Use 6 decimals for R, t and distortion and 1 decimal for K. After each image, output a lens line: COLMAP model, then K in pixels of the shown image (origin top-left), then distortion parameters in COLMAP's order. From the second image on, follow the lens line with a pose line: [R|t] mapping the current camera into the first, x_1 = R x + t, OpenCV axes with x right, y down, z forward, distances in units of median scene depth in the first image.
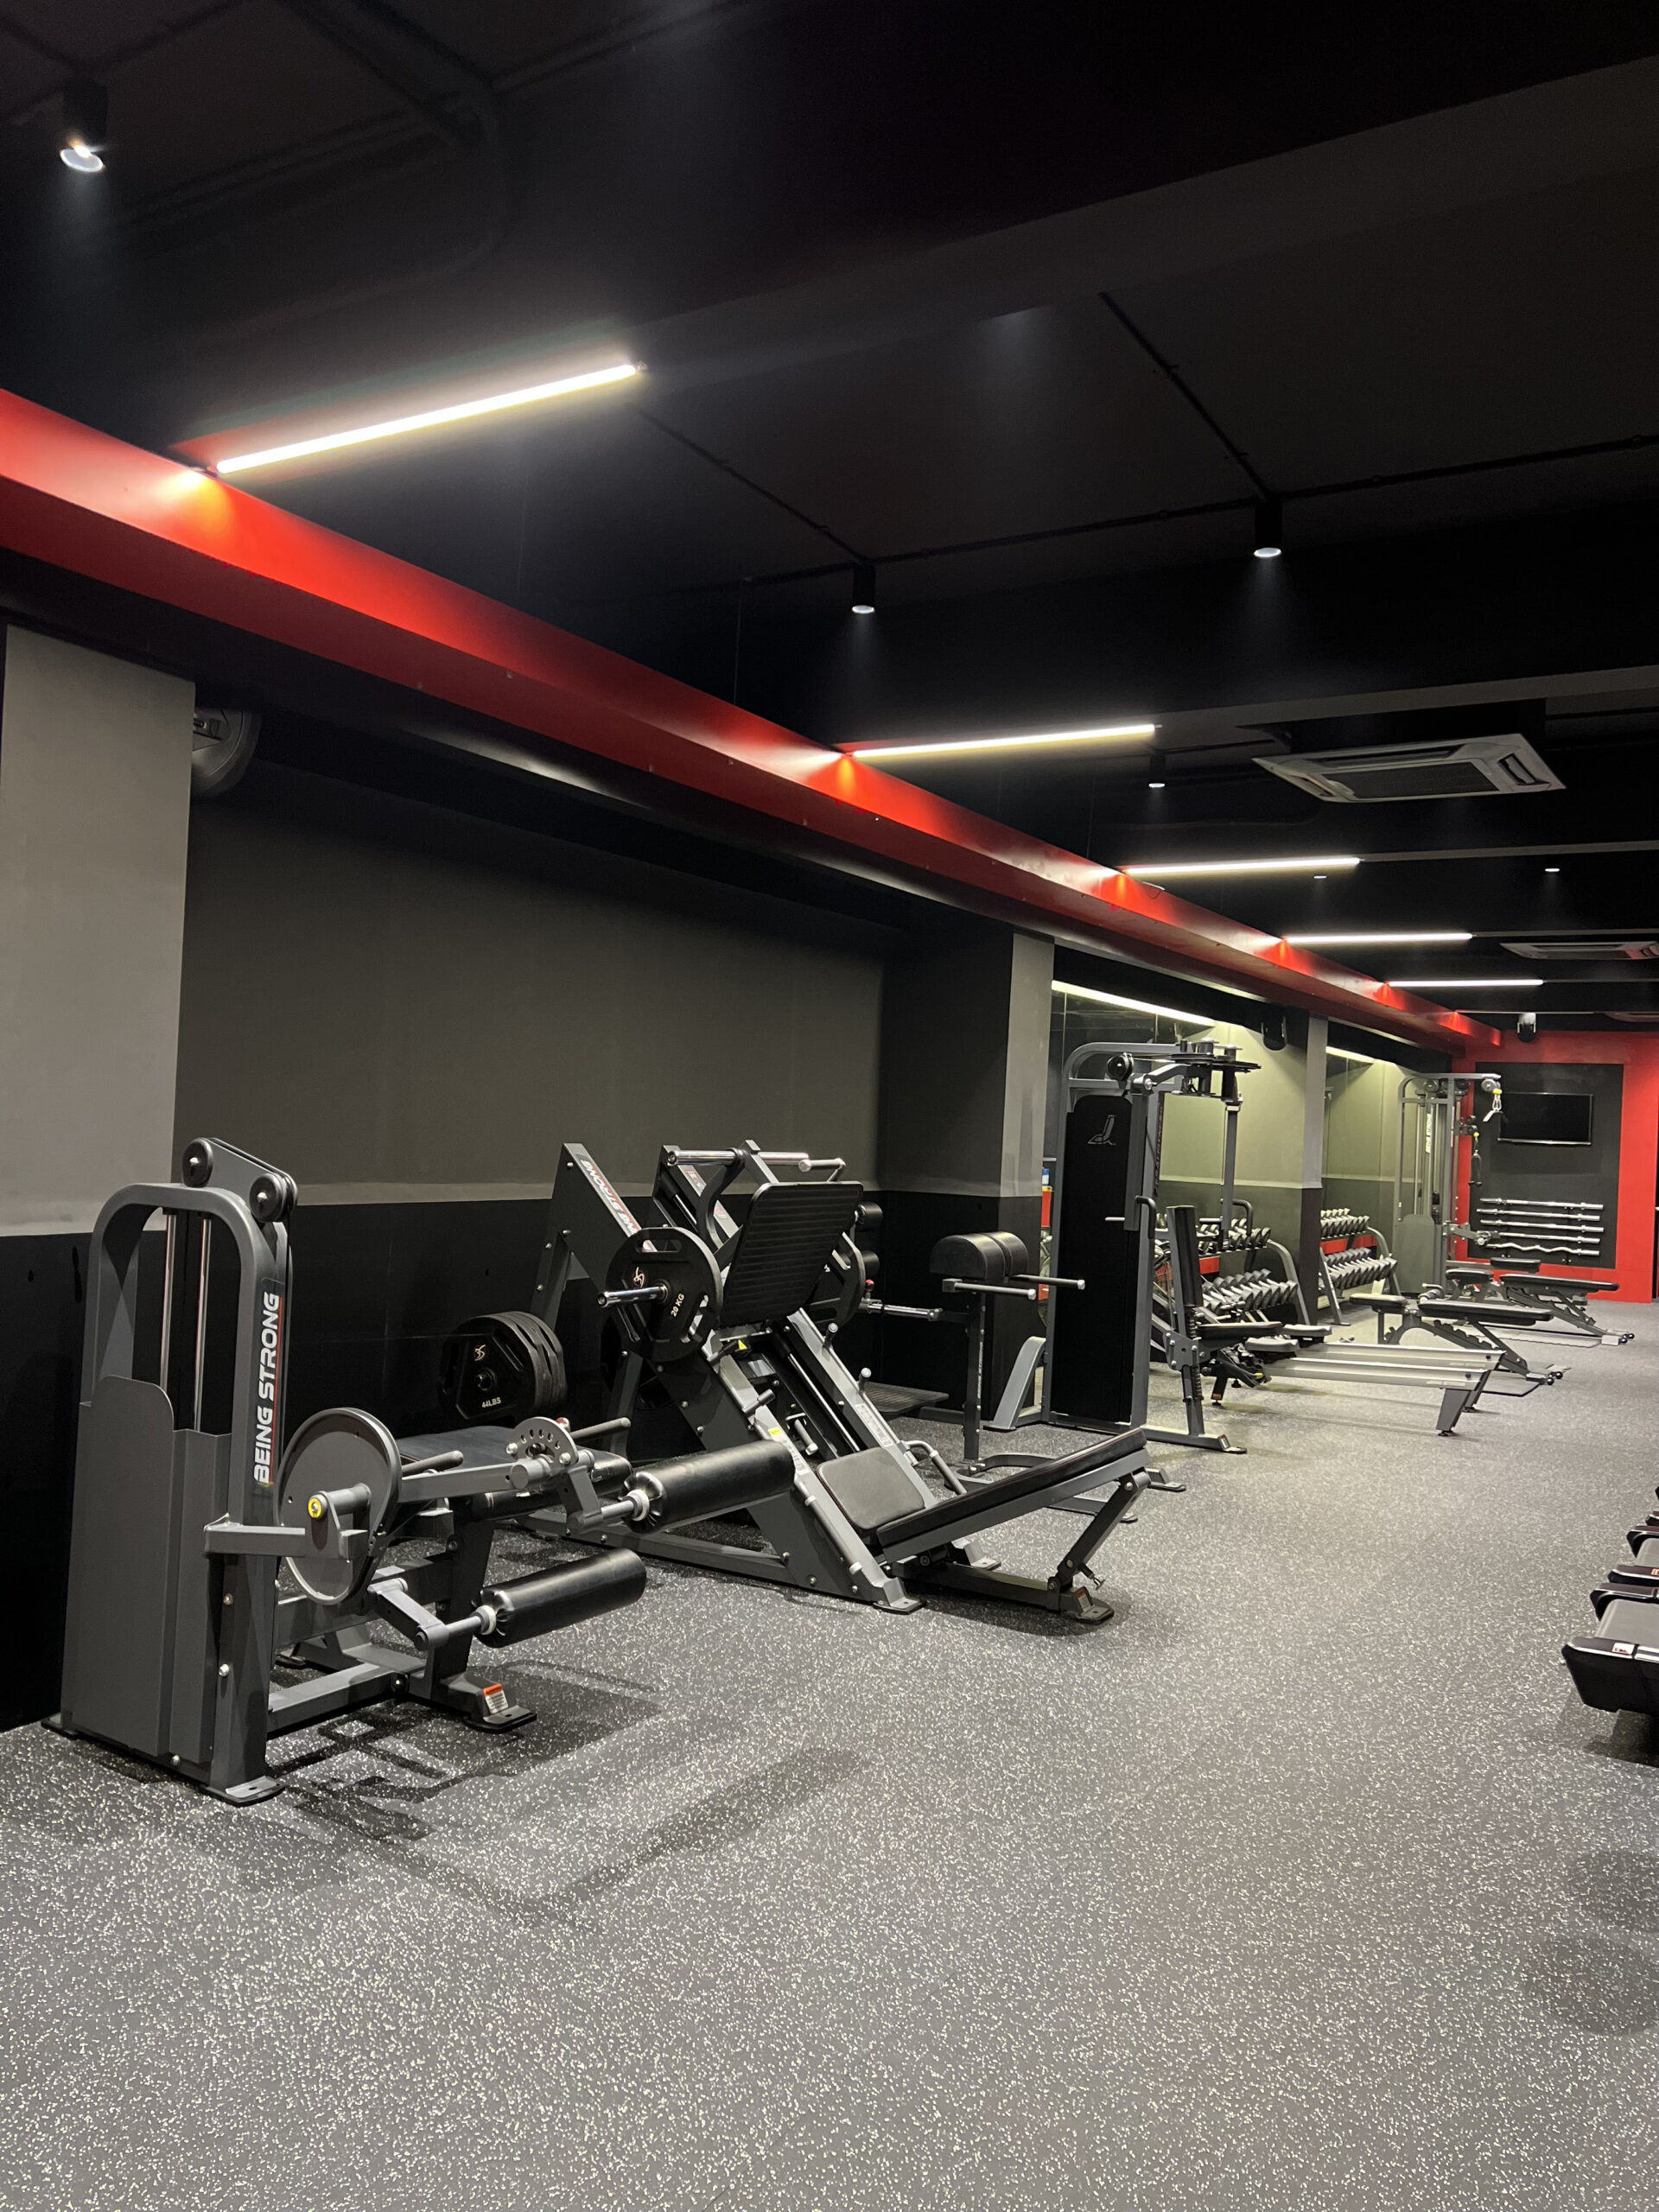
lens RADIAL K [[1691.3, 0, 829.5], [0, 1691.3, 1106.0], [0, 0, 1]] dist [0.089658, -0.002172]
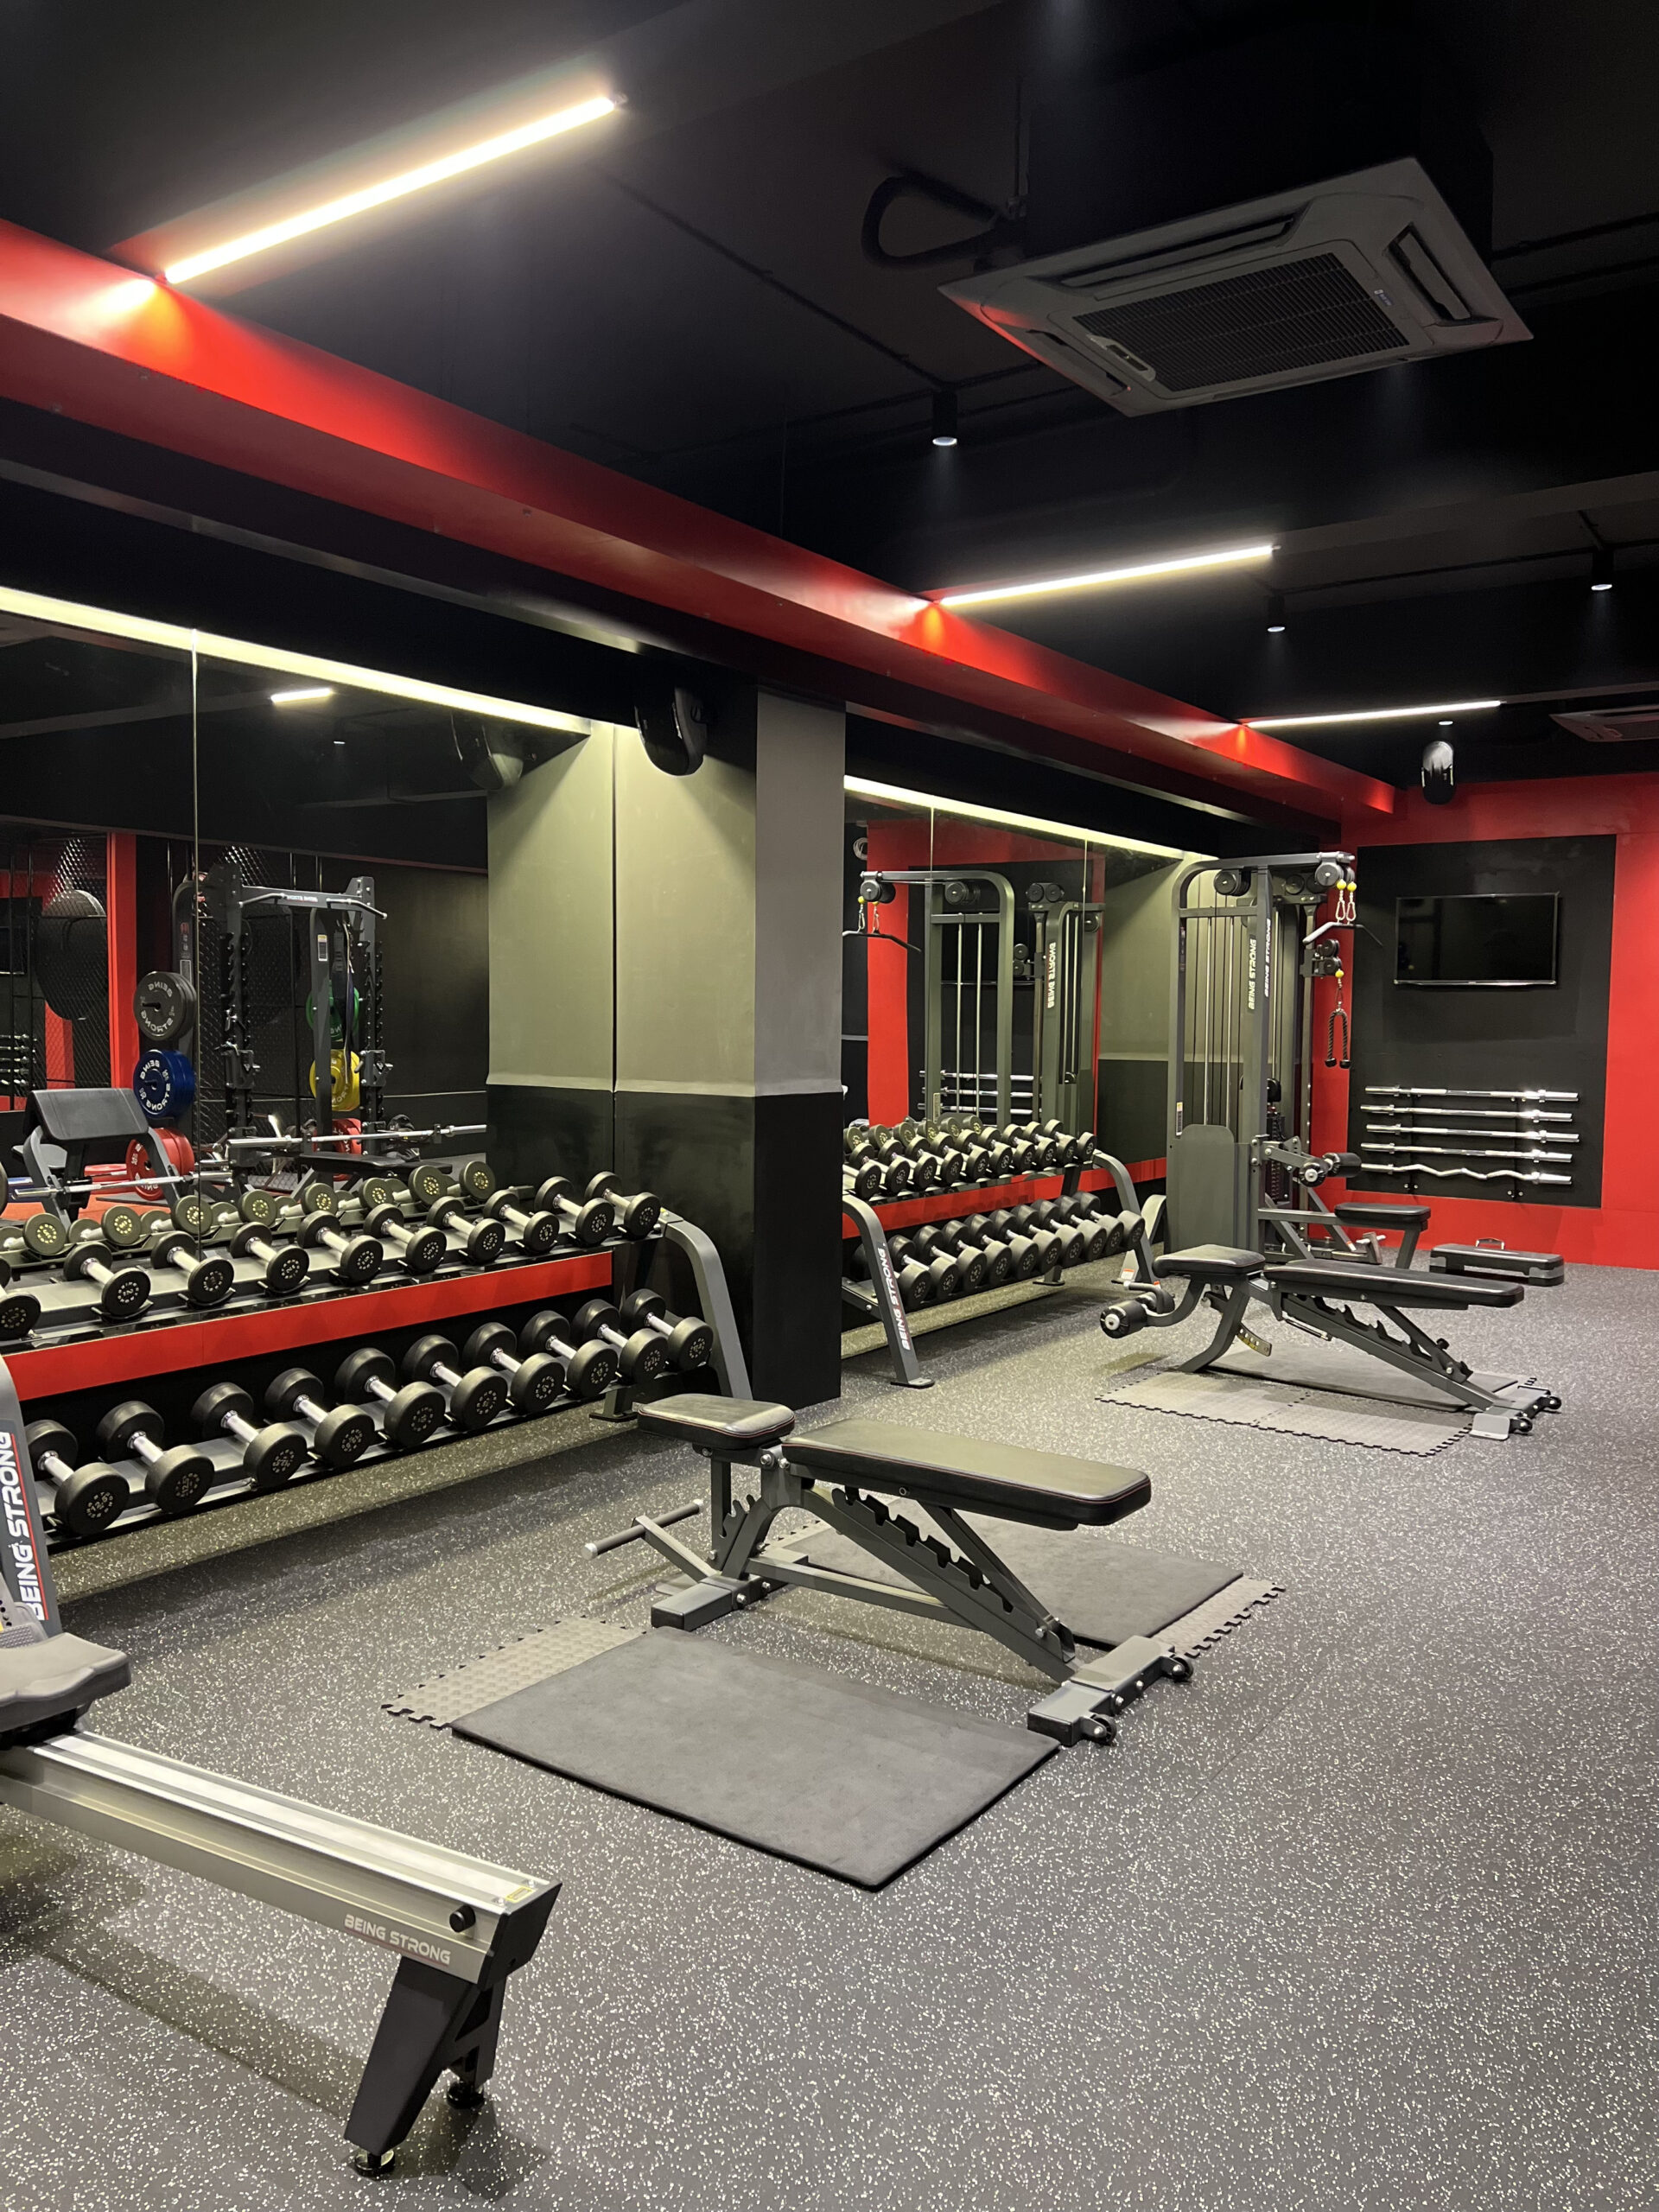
lens RADIAL K [[1691.3, 0, 829.5], [0, 1691.3, 1106.0], [0, 0, 1]] dist [0.089658, -0.002172]
pose [[0.997580, -0.016316, -0.067589, 0.242207], [0.021481, 0.996845, 0.076408, 0.013407], [0.066129, -0.077675, 0.994783, 0.425493]]
